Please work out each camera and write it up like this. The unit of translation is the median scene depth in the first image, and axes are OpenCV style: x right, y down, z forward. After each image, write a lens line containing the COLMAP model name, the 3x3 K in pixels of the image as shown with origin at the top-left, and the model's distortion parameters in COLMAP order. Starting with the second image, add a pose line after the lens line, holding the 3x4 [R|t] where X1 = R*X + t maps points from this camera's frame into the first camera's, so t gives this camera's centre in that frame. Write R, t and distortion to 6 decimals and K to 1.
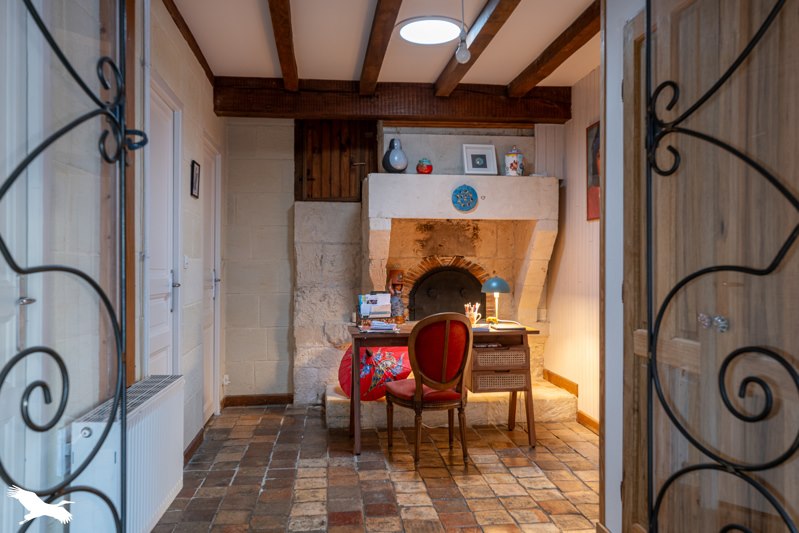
lens RADIAL K [[610.3, 0, 397.6], [0, 610.3, 268.3], [0, 0, 1]] dist [-0.005834, -0.001036]
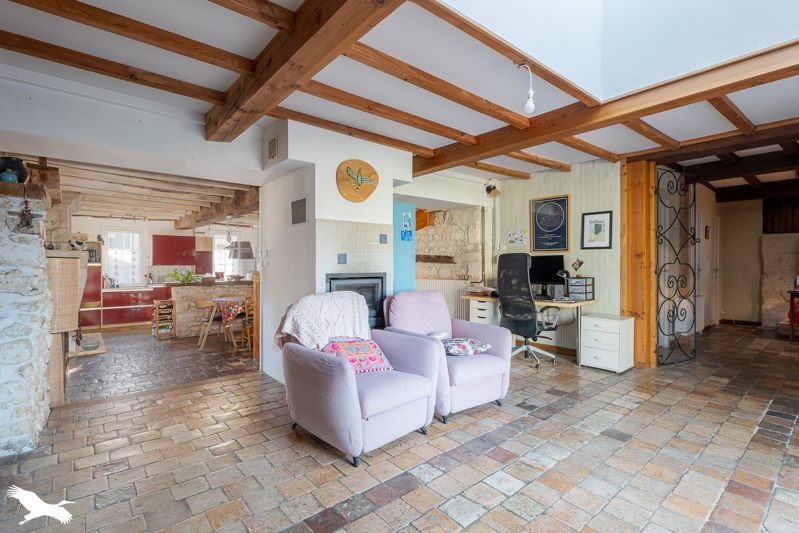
lens RADIAL K [[377.4, 0, 395.4], [0, 377.4, 268.4], [0, 0, 1]] dist [0.004914, 0.000720]
pose [[0.543063, 0.004101, -0.839682, 0.260731], [0.002448, 0.999976, 0.006467, 0.001470], [0.839689, -0.005567, 0.543040, -0.849574]]
